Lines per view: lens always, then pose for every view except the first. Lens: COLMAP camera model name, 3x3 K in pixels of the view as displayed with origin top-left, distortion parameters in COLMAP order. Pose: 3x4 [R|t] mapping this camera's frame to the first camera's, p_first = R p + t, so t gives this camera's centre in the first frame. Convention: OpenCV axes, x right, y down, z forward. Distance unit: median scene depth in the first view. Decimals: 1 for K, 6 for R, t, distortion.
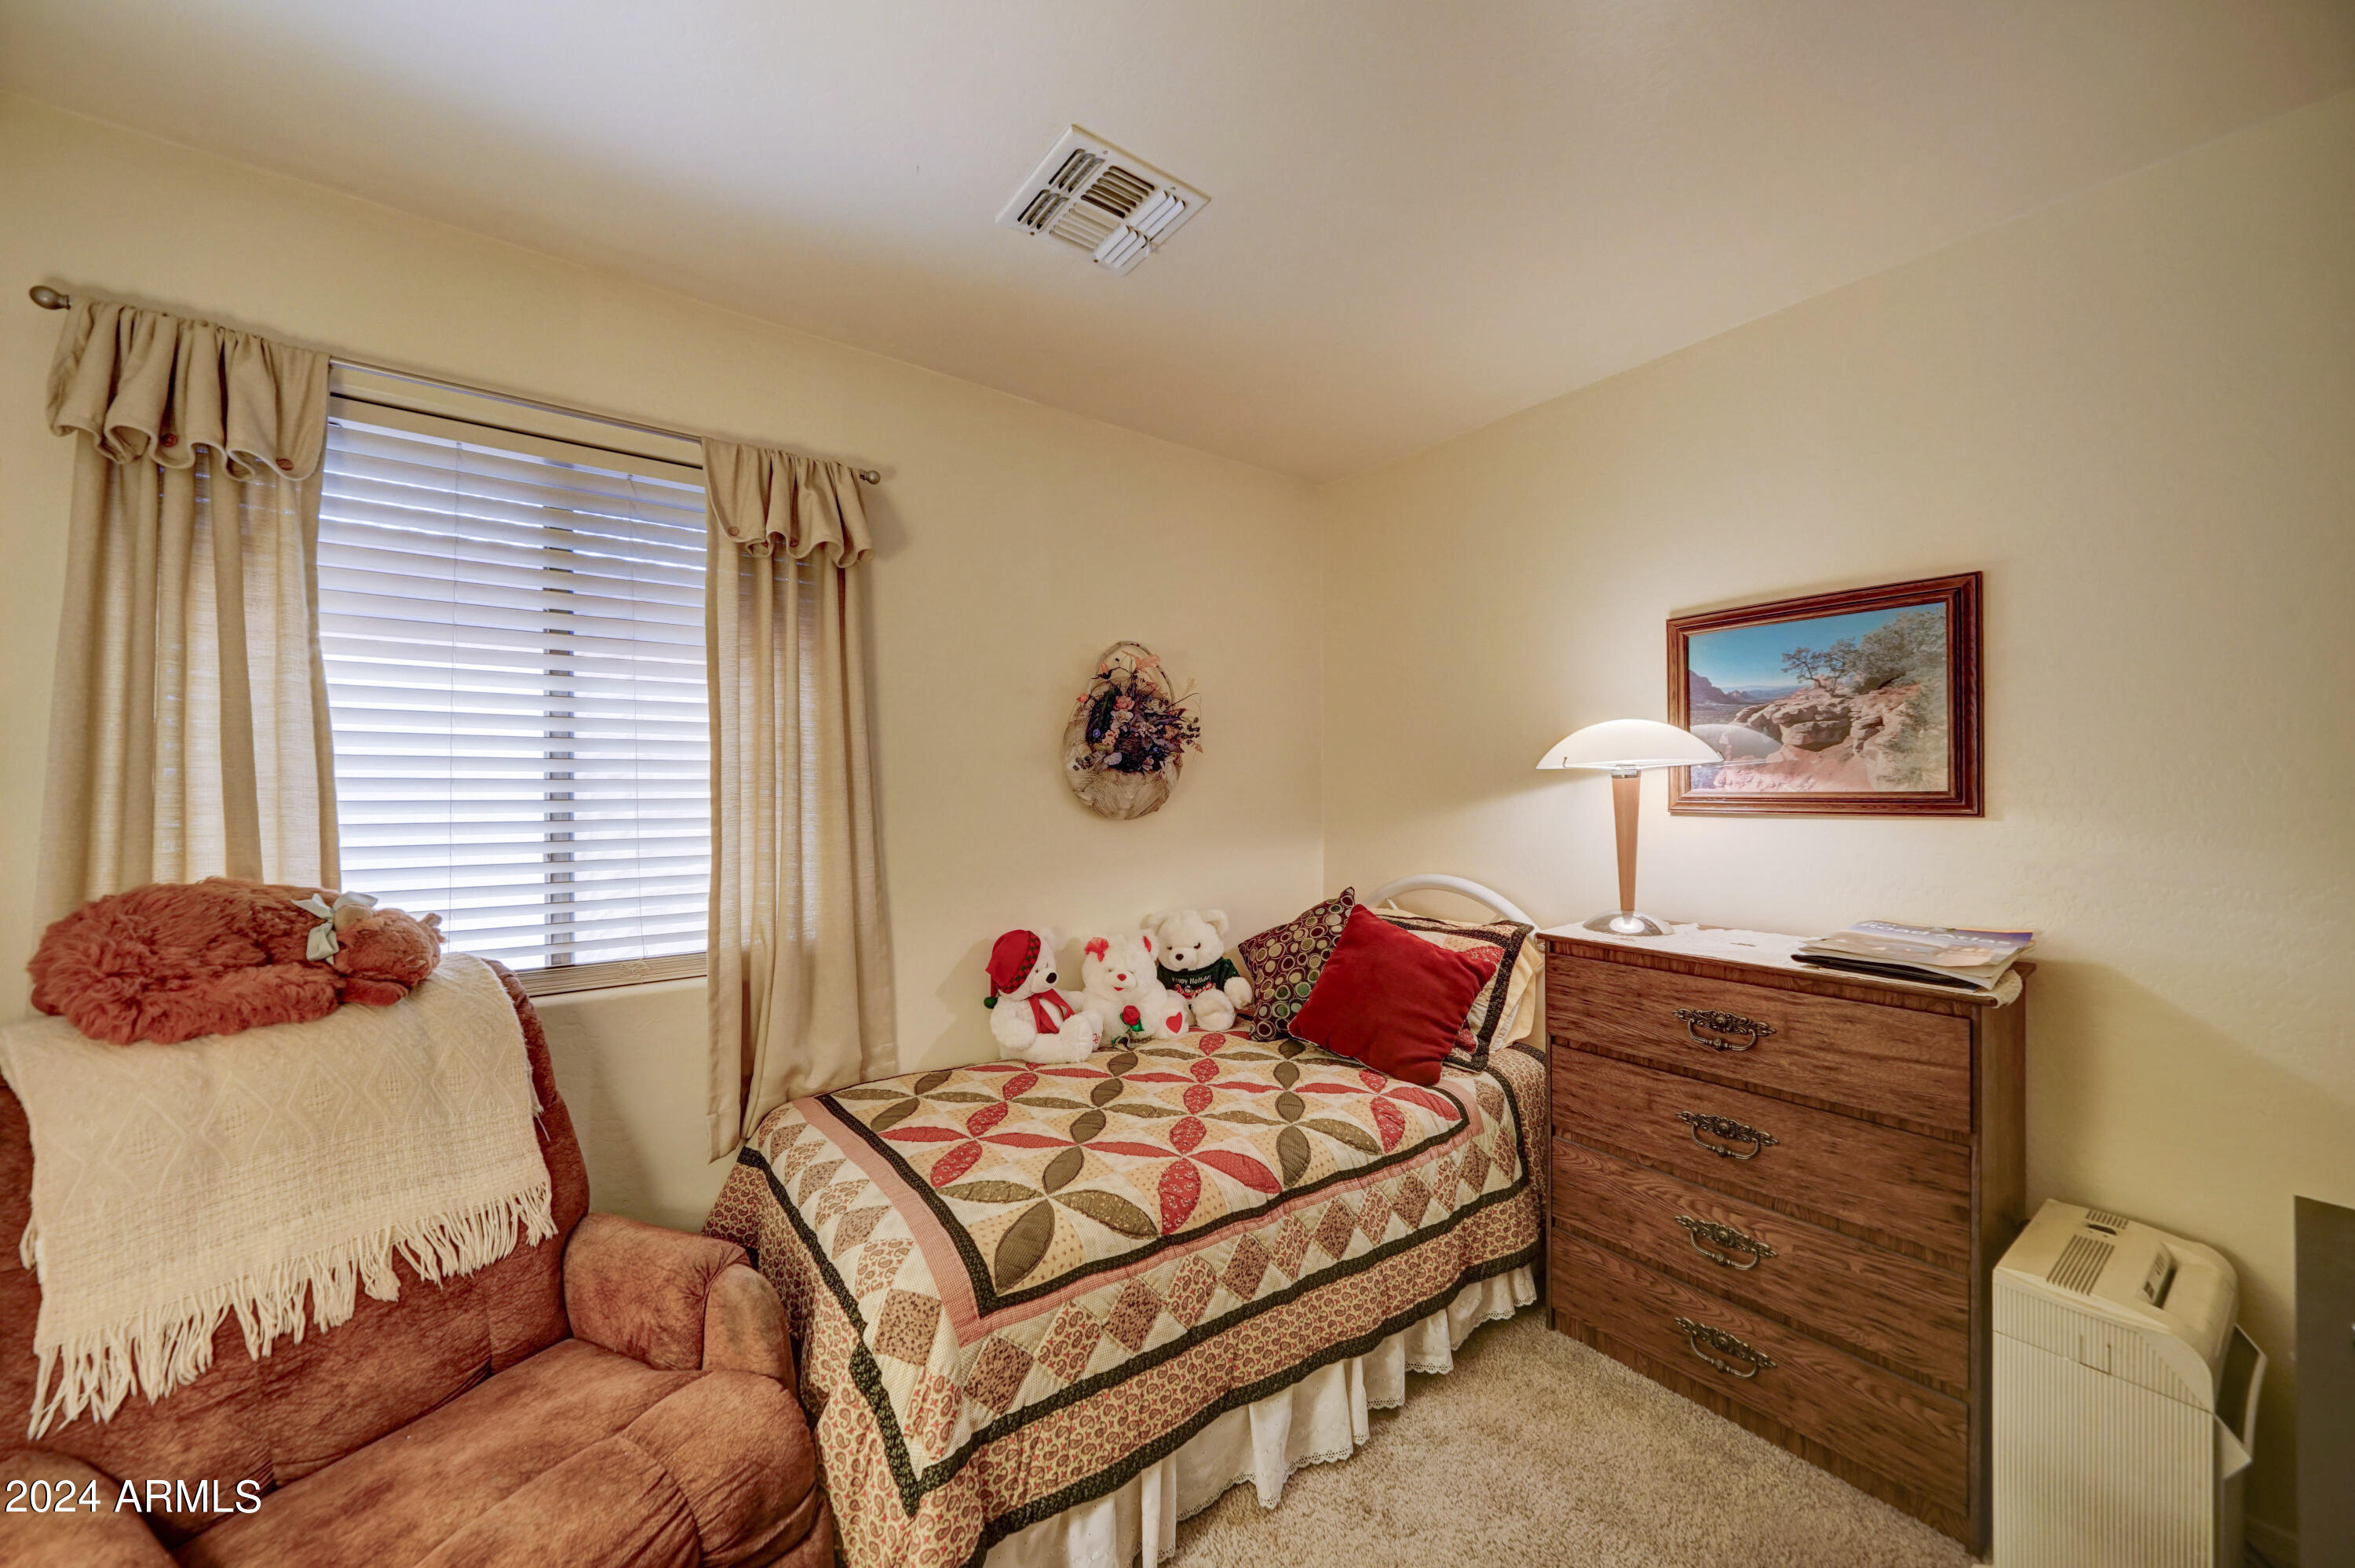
lens RADIAL K [[845.8, 0, 1175.4], [0, 845.8, 790.2], [0, 0, 1]] dist [-0.005825, 0.000464]
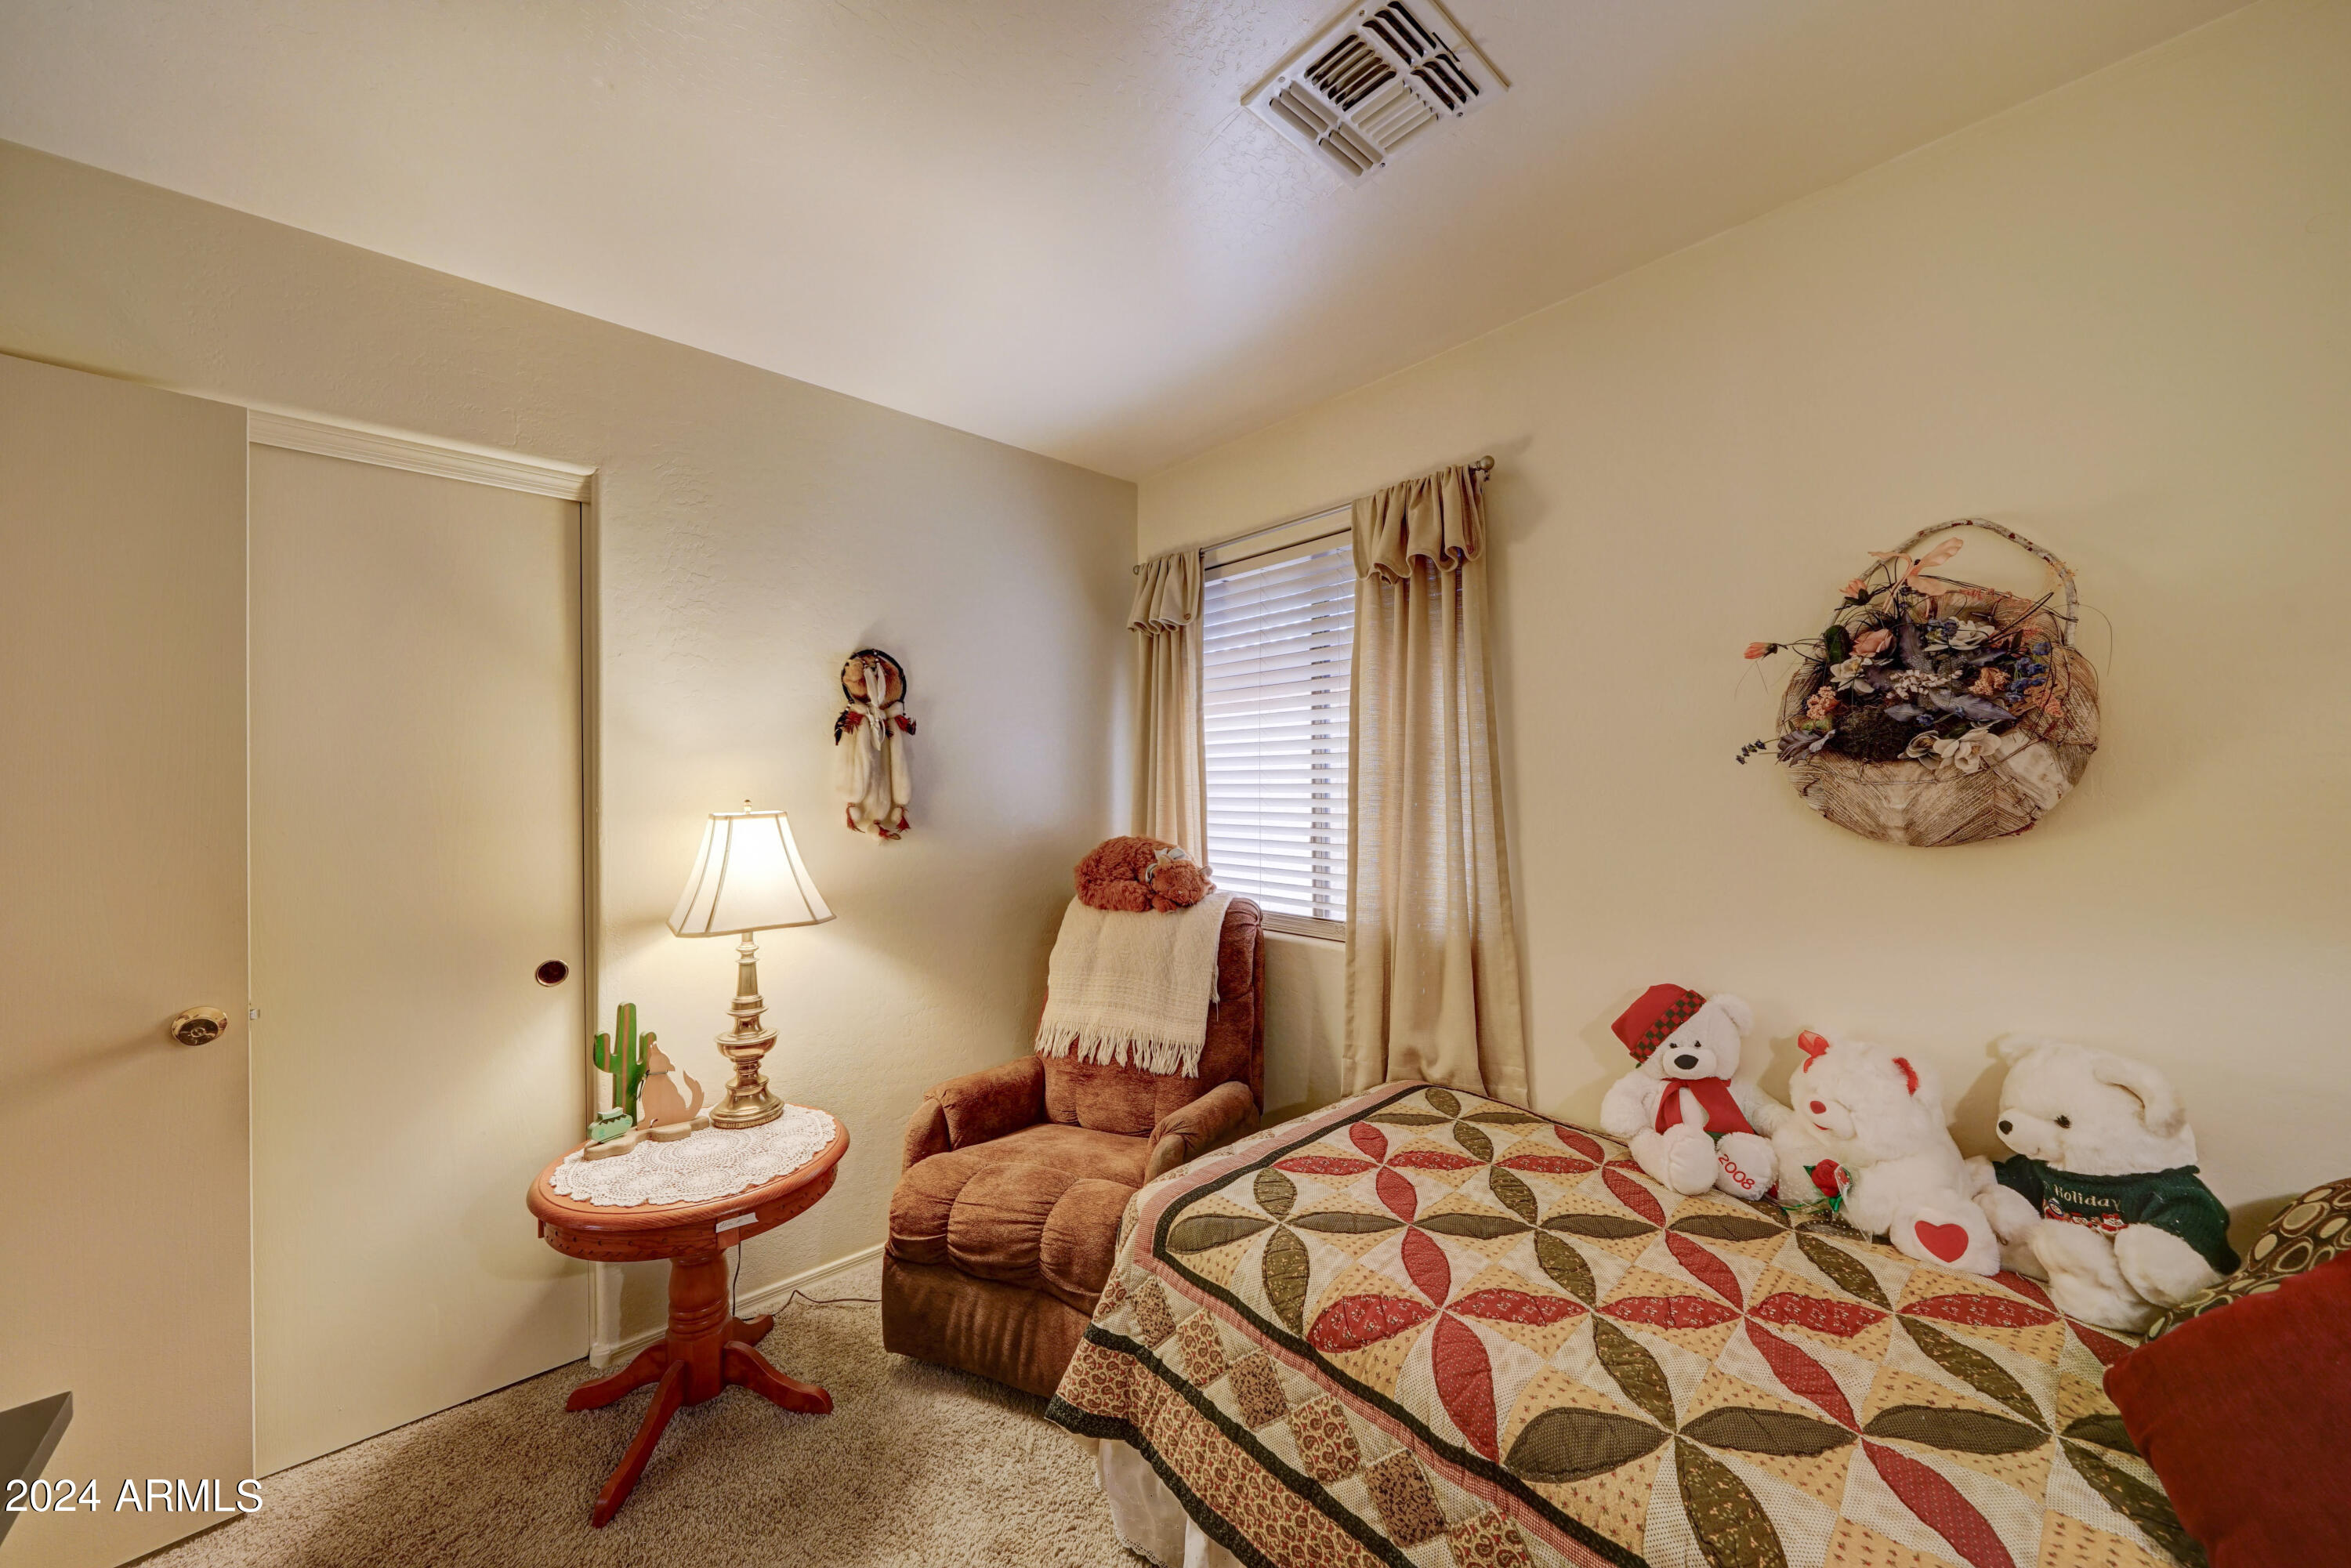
lens RADIAL K [[844.5, 0, 1177.0], [0, 844.5, 788.4], [0, 0, 1]] dist [-0.005825, 0.000464]
pose [[0.081556, 0.004062, -0.996660, 0.646619], [0.009202, 0.999946, 0.004829, -0.013621], [0.996626, -0.009565, 0.081514, 0.664224]]
